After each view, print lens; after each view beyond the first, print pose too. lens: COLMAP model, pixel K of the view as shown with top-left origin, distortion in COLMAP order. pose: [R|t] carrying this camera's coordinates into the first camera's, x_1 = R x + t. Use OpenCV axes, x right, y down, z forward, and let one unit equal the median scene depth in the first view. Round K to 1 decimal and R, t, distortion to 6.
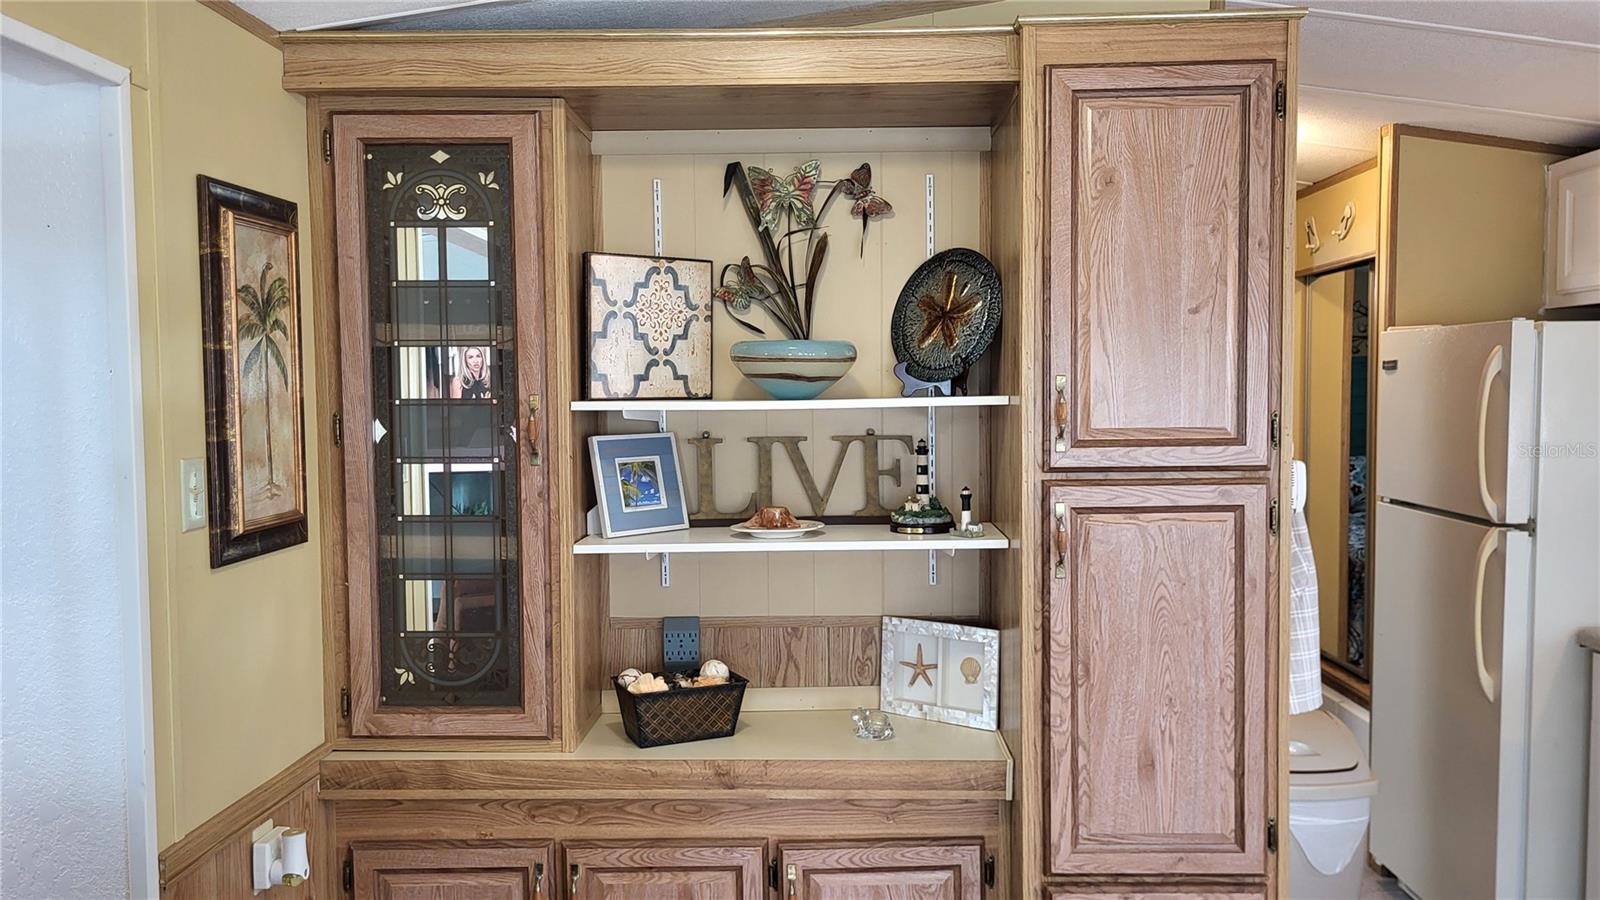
lens RADIAL K [[1240.0, 0, 804.8], [0, 1240.0, 457.1], [0, 0, 1]] dist [0.031841, 0.000873]
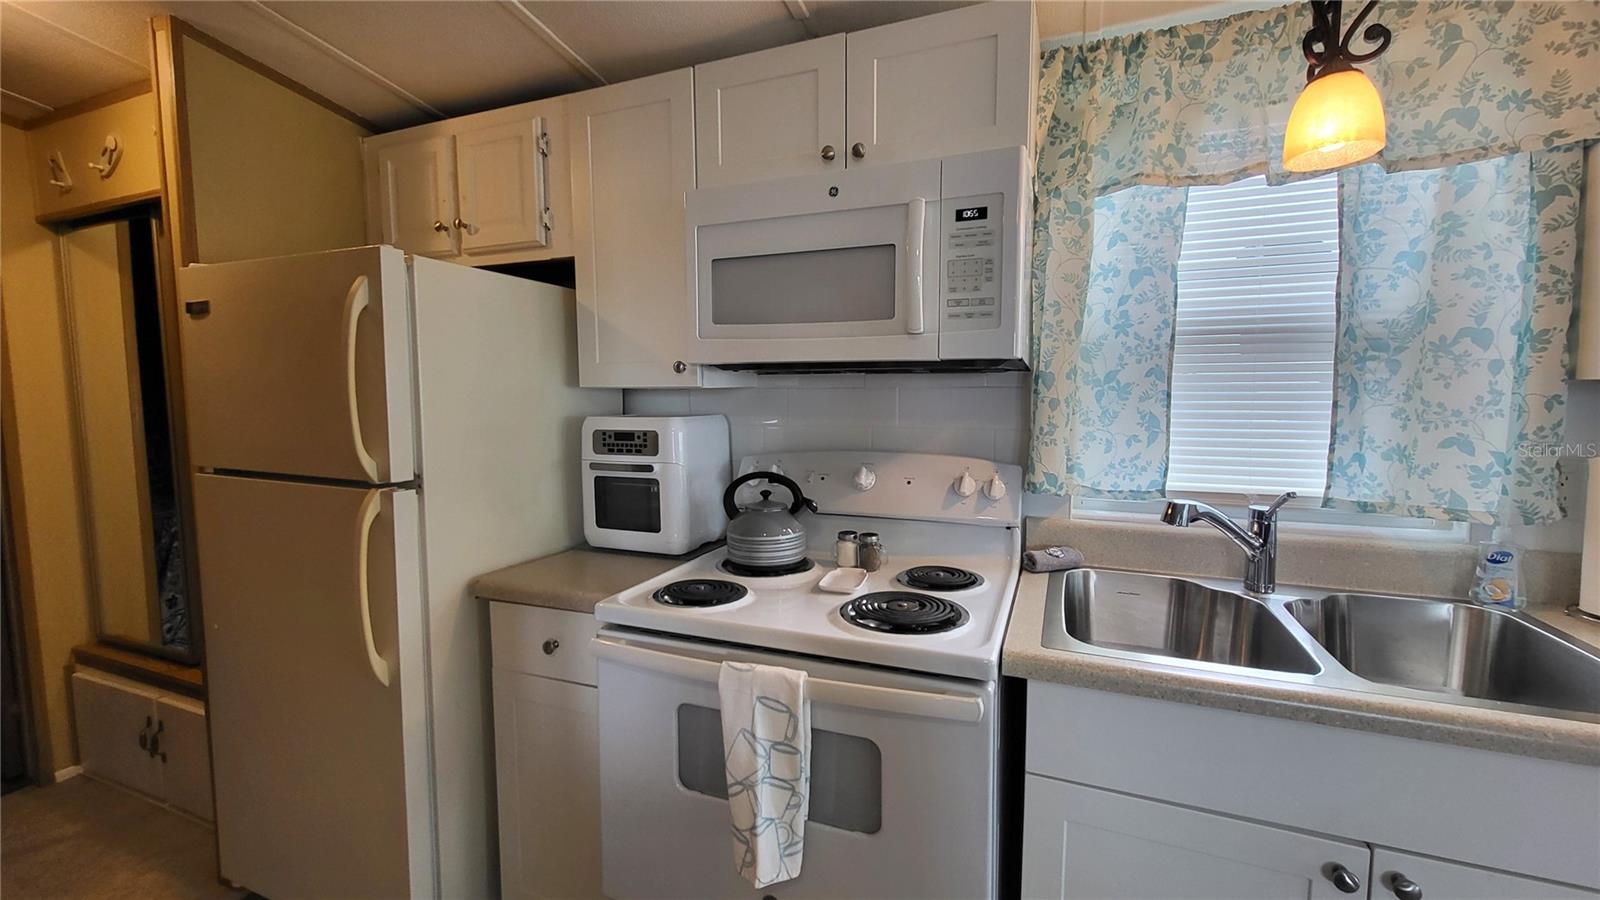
lens RADIAL K [[631.6, 0, 820.4], [0, 631.6, 445.8], [0, 0, 1]] dist [-0.001257, -0.000233]
pose [[0.331324, -0.068194, 0.941049, 0.287189], [0.048291, 0.997303, 0.055268, 0.020357], [-0.942280, 0.027133, 0.333724, 0.661197]]
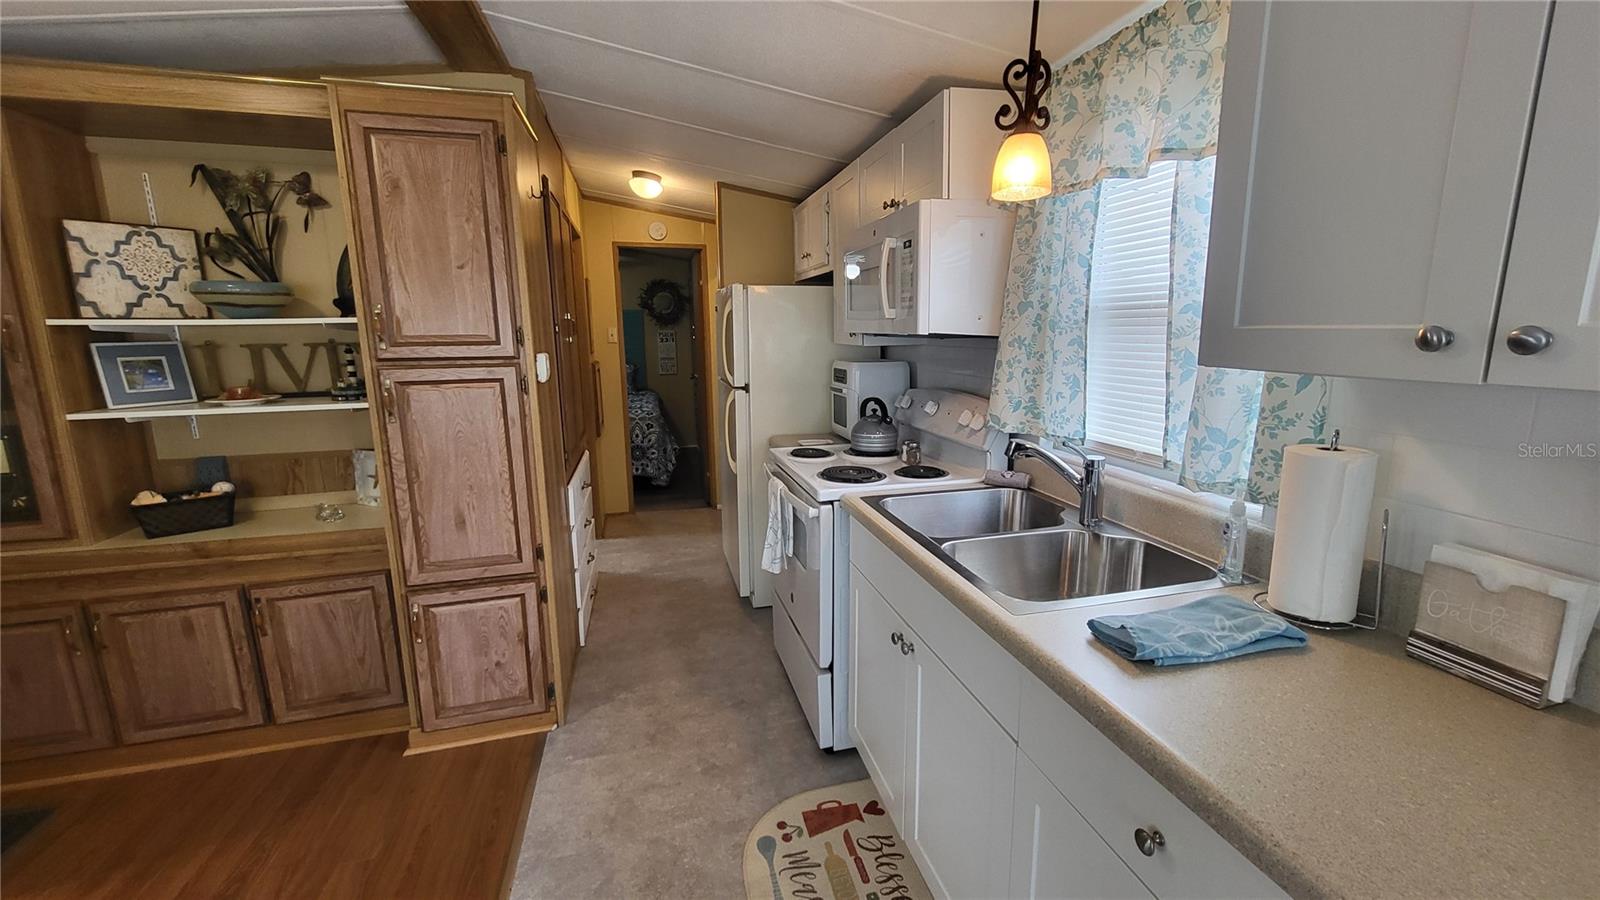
lens RADIAL K [[631.6, 0, 820.4], [0, 631.6, 445.8], [0, 0, 1]] dist [-0.001257, -0.000233]
pose [[0.952779, -0.051950, 0.299187, 0.440806], [0.013602, 0.991570, 0.128859, 0.020532], [-0.303359, -0.118704, 0.945454, -0.019733]]
